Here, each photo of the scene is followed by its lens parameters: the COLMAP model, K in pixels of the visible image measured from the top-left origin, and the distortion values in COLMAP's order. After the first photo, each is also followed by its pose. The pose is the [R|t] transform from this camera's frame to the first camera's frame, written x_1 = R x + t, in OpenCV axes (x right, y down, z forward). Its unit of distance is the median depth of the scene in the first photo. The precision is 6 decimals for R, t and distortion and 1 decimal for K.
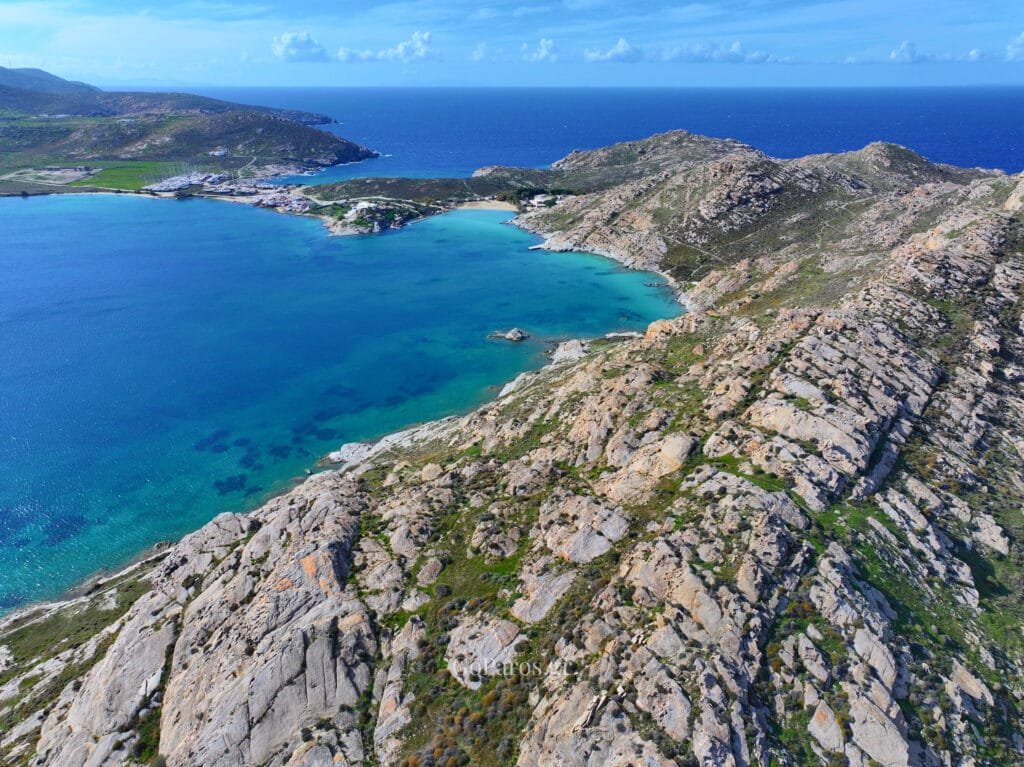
lens RADIAL K [[724.4, 0, 512.0], [0, 724.4, 383.5], [0, 0, 1]] dist [-0.002630, 0.022865]
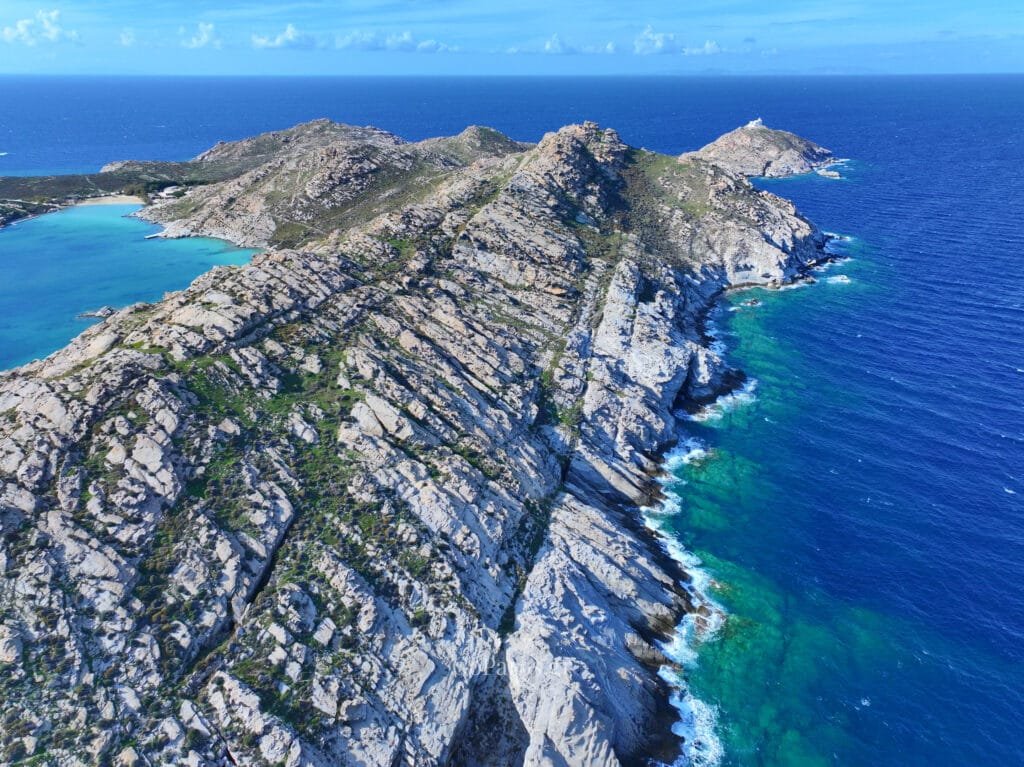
lens RADIAL K [[724.4, 0, 512.0], [0, 724.4, 383.5], [0, 0, 1]] dist [-0.002630, 0.022865]
pose [[0.921720, -0.153676, 0.356111, 0.243869], [0.148668, 0.988013, 0.041571, 0.125147], [-0.358231, 0.014625, 0.933518, -0.349971]]
